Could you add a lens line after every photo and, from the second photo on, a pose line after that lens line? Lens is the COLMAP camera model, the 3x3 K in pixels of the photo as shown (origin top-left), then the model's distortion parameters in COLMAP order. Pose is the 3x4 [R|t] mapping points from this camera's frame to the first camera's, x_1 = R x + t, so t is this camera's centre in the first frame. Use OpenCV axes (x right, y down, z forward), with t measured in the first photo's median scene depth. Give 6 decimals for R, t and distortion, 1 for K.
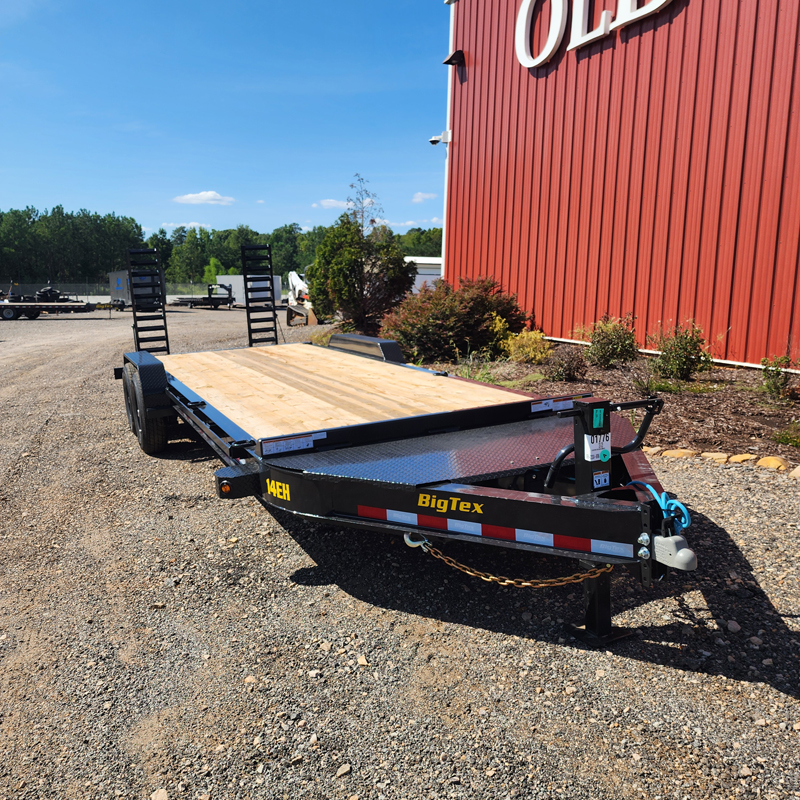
lens RADIAL K [[715.9, 0, 400.0], [0, 715.9, 400.0], [0, 0, 1]] dist [0.061684, -0.057741]
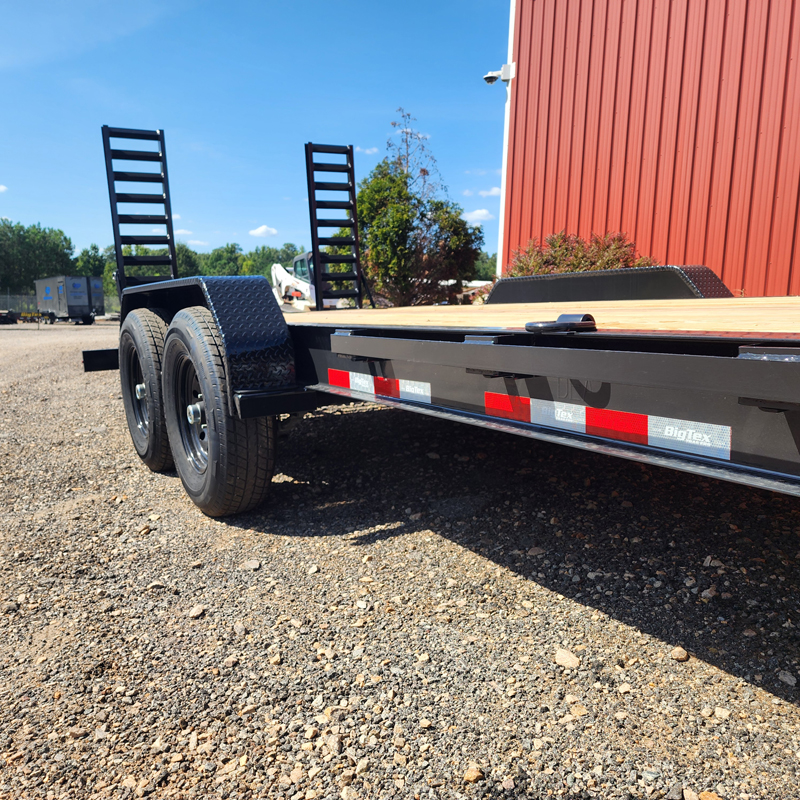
lens RADIAL K [[715.9, 0, 400.0], [0, 715.9, 400.0], [0, 0, 1]] dist [0.061684, -0.057741]
pose [[0.995943, -0.006853, 0.089723, -0.127624], [0.010316, 0.999217, -0.038195, 0.009854], [-0.089391, 0.038966, 0.995234, 0.279932]]
